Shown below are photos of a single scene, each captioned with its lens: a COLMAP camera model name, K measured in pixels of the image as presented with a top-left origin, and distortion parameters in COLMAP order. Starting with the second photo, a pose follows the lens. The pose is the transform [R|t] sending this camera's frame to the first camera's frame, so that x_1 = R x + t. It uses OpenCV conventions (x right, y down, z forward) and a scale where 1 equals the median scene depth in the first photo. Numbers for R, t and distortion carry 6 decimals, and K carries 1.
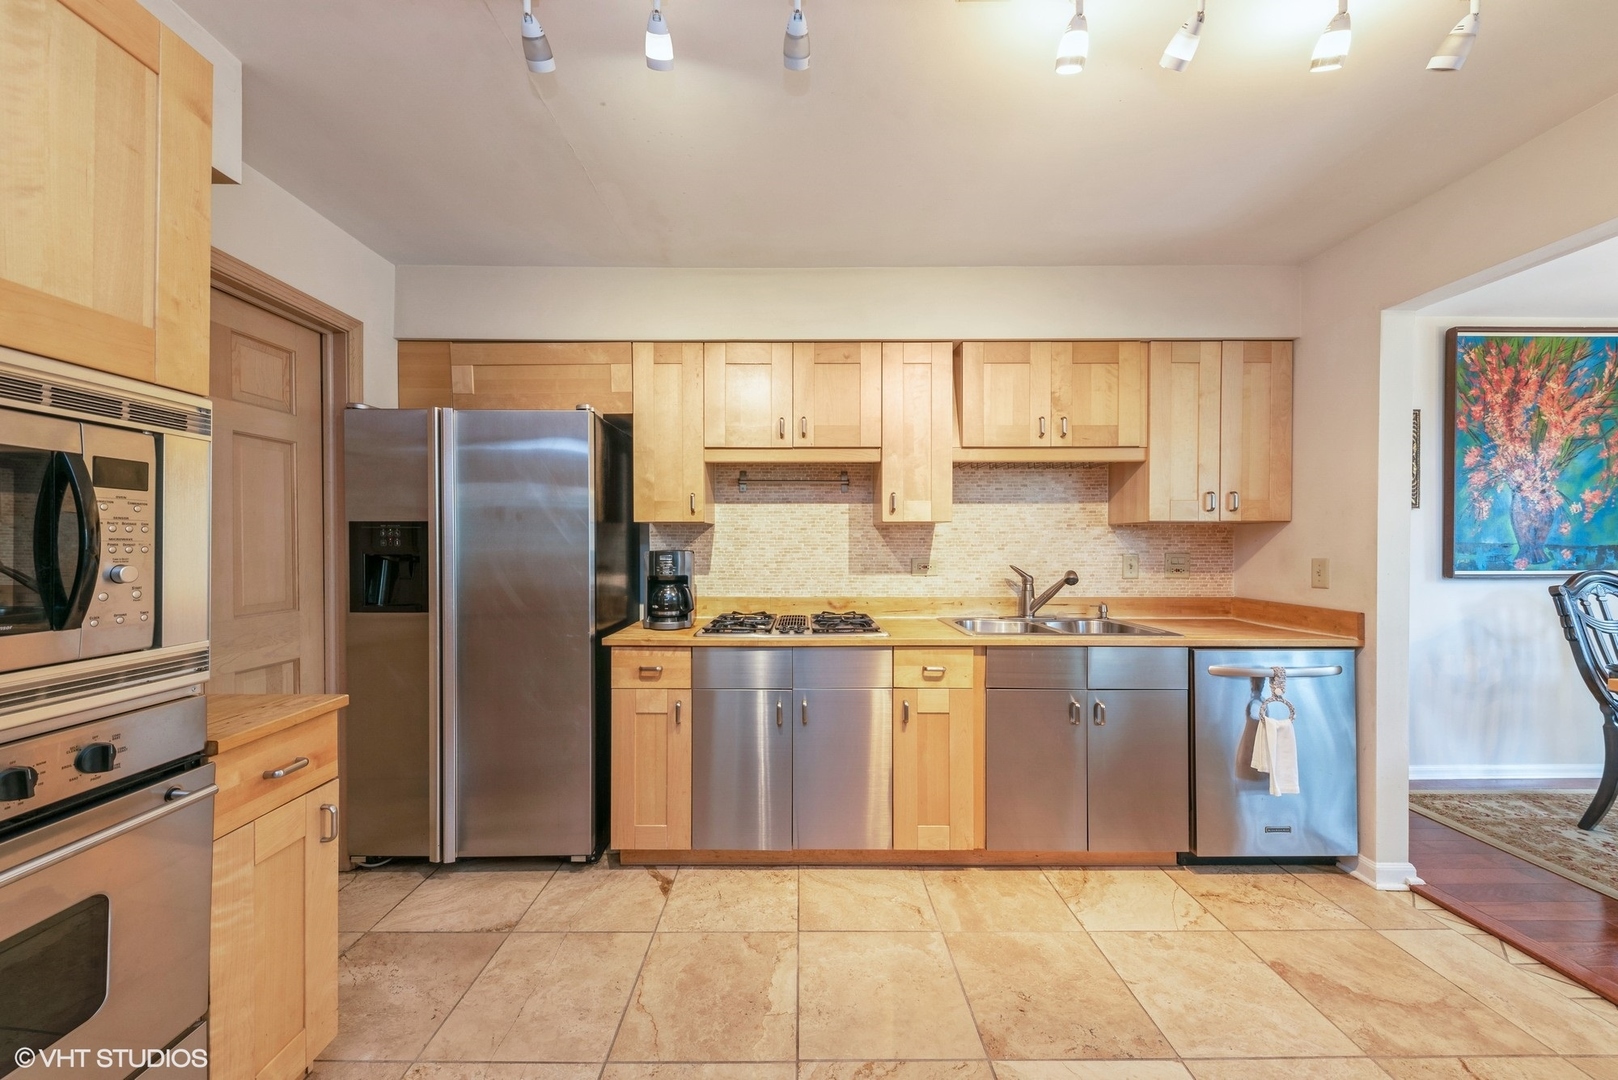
lens RADIAL K [[576.1, 0, 798.5], [0, 576.1, 546.1], [0, 0, 1]] dist [0.011893, -0.005231]
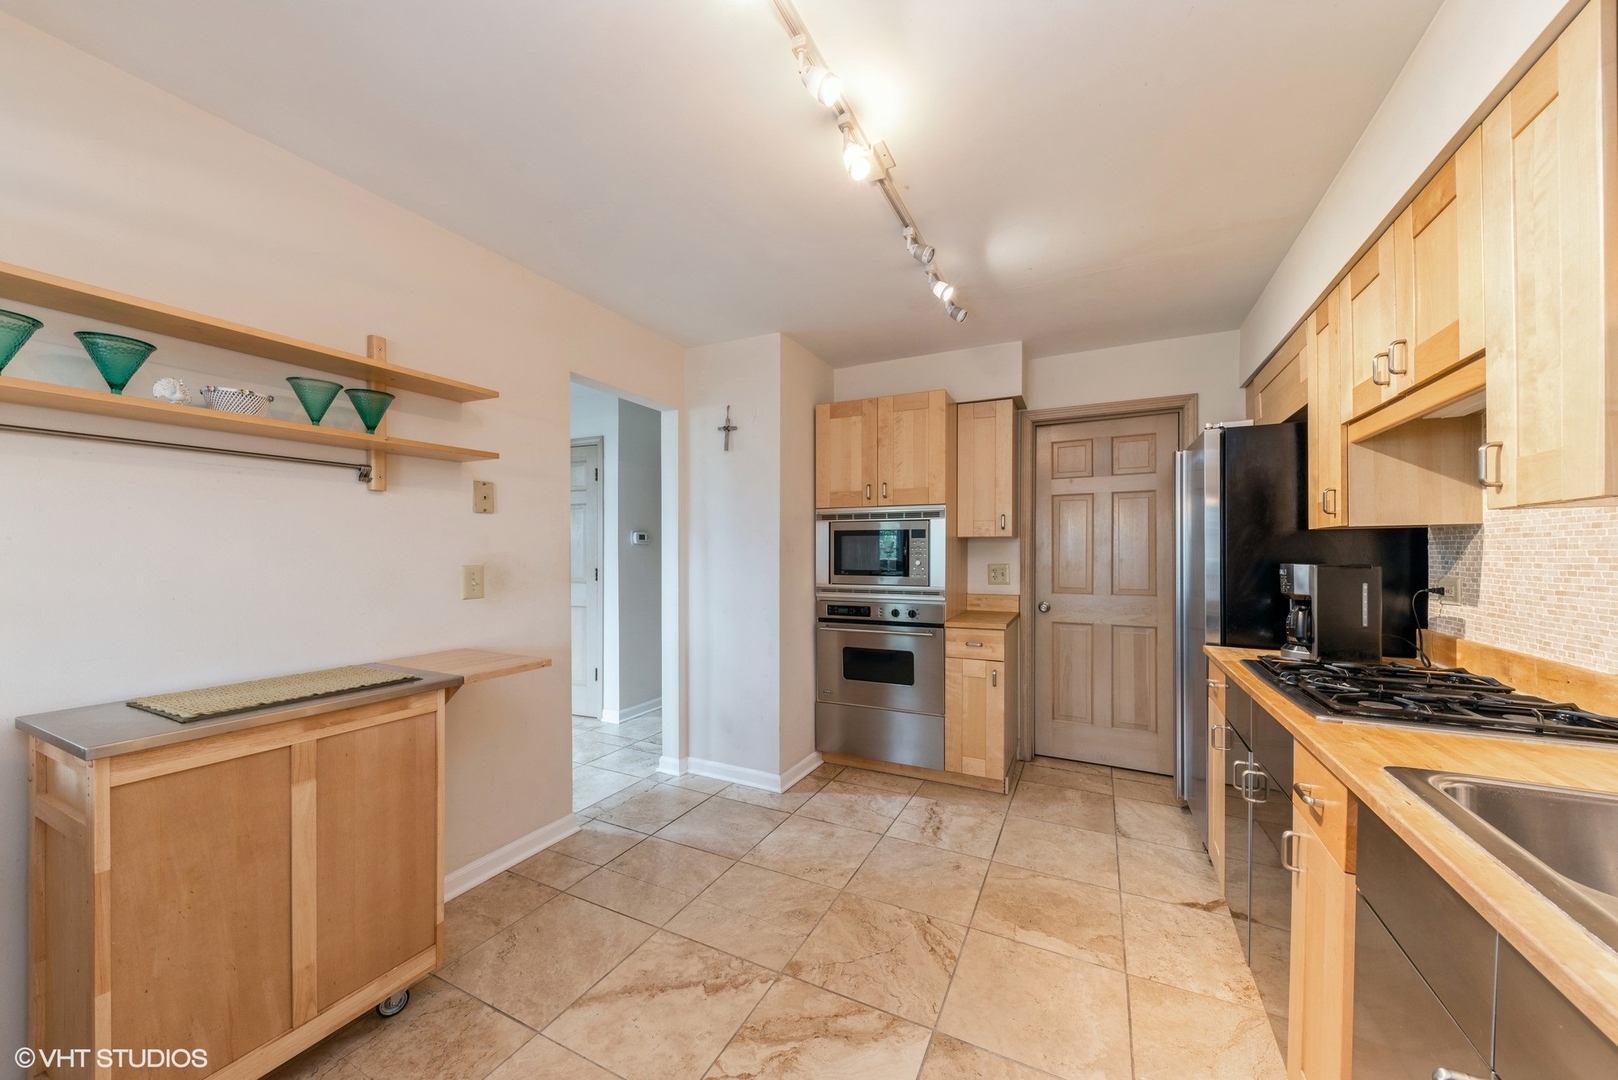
lens RADIAL K [[569.6, 0, 812.0], [0, 569.6, 544.4], [0, 0, 1]] dist [0.013273, -0.006280]
pose [[-0.448331, -0.011842, -0.893789, 0.797448], [-0.003869, 0.999929, -0.011308, -0.007487], [0.893859, -0.001612, -0.448345, 0.726215]]
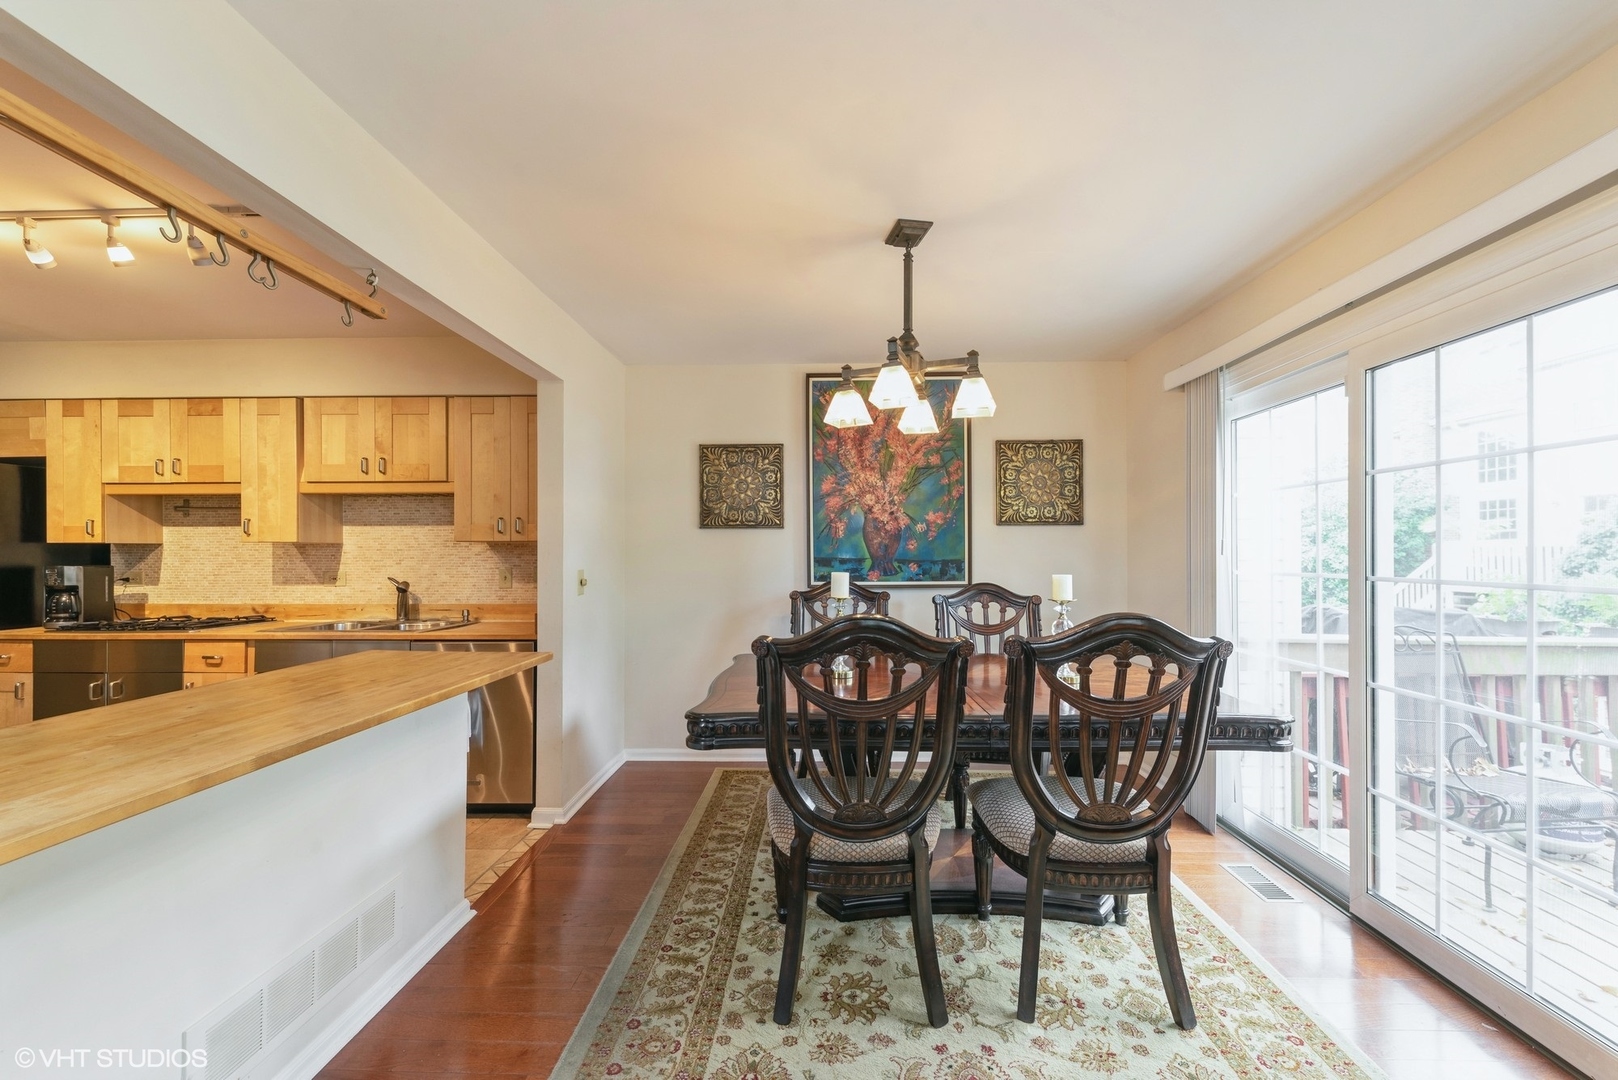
lens RADIAL K [[647.5, 0, 811.7], [0, 647.5, 552.3], [0, 0, 1]] dist [0.006909, -0.000087]
pose [[0.999490, -0.002076, -0.031863, 1.421476], [0.001716, 0.999935, -0.011305, -0.002419], [0.031885, 0.011244, 0.999428, -0.363644]]
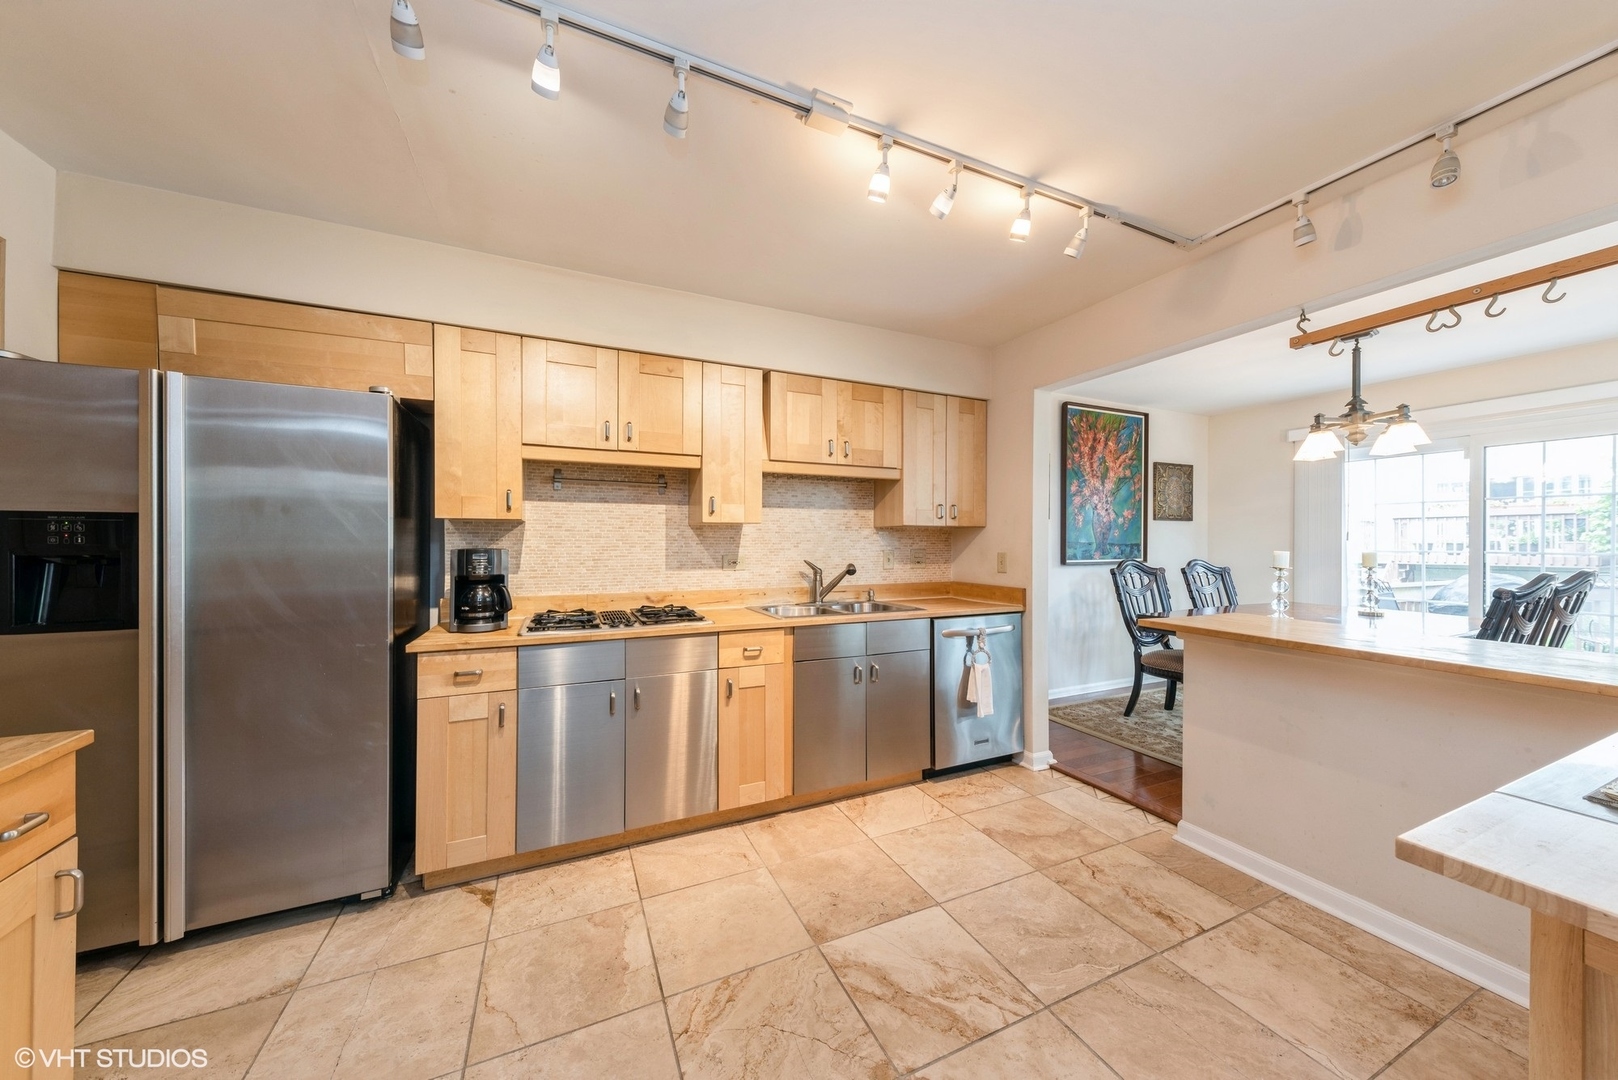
lens RADIAL K [[556.5, 0, 816.9], [0, 556.5, 541.7], [0, 0, 1]] dist [0.015764, -0.005433]
pose [[0.905934, 0.001457, 0.423417, -0.111063], [0.000794, 0.999986, -0.005140, 0.000887], [-0.423419, 0.004992, 0.905920, -0.070604]]
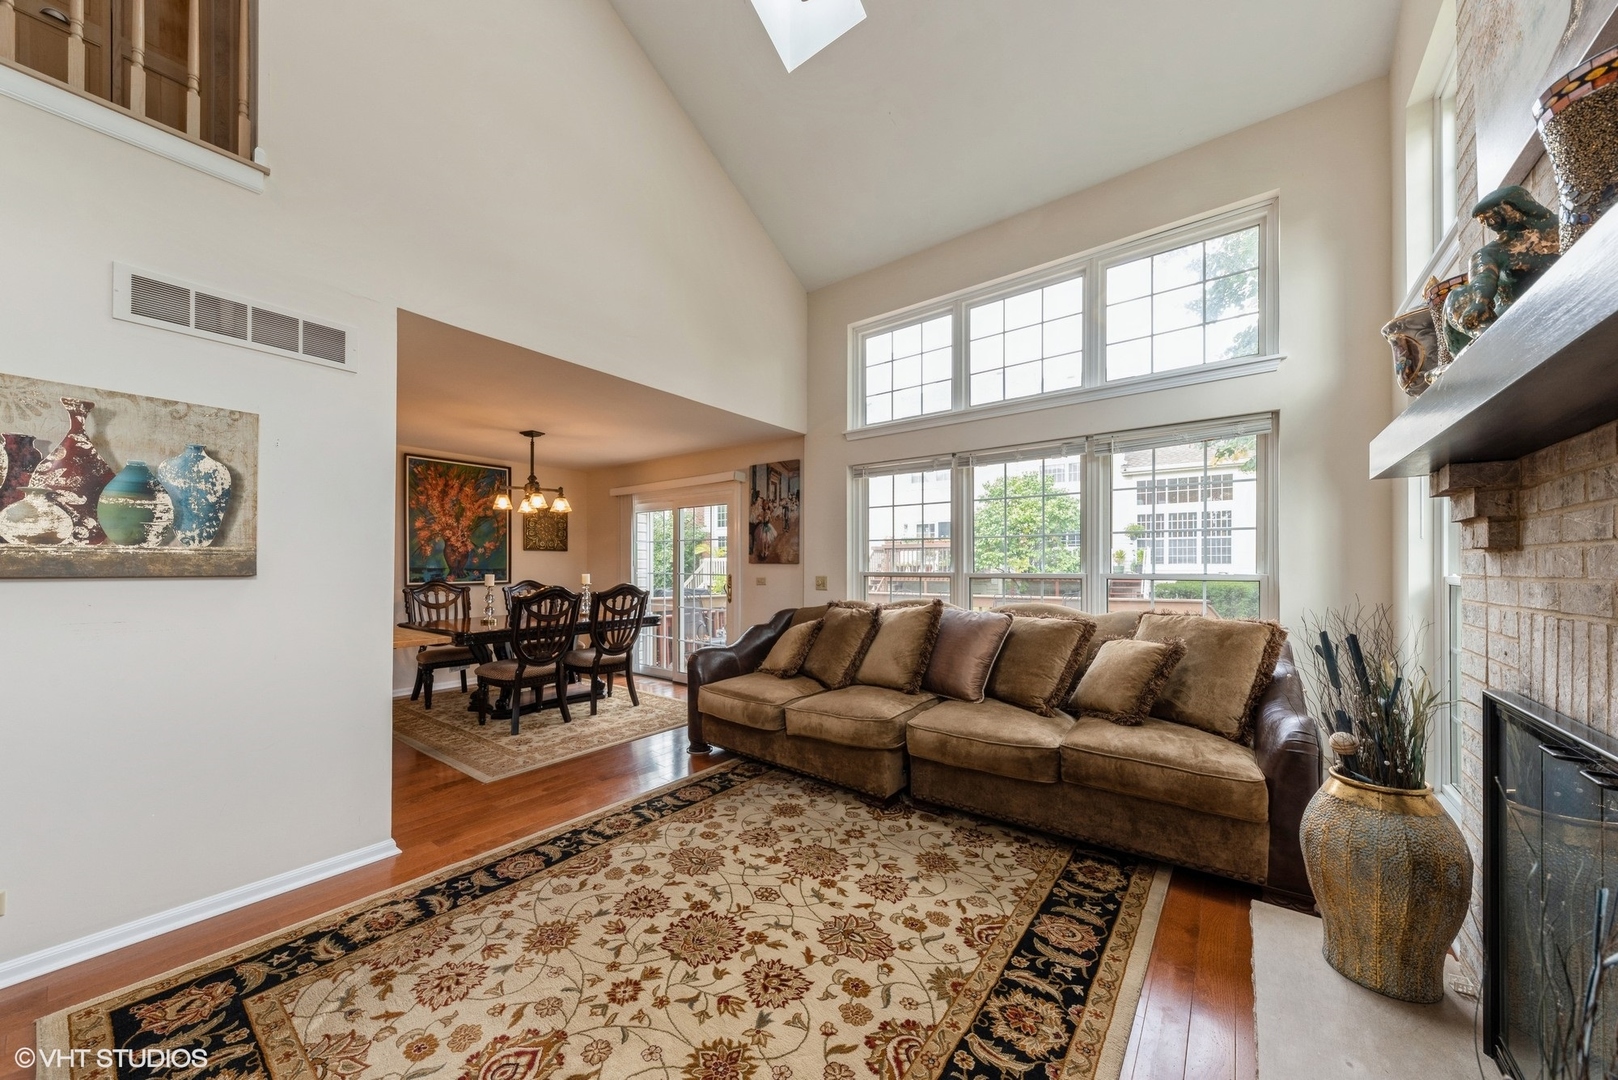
lens RADIAL K [[559.5, 0, 817.2], [0, 559.5, 563.7], [0, 0, 1]] dist [0.014445, -0.005802]
pose [[0.596744, 0.001349, 0.802430, 0.558740], [0.006340, 0.999959, -0.006396, 0.000865], [-0.802407, 0.008905, 0.596711, -1.387733]]
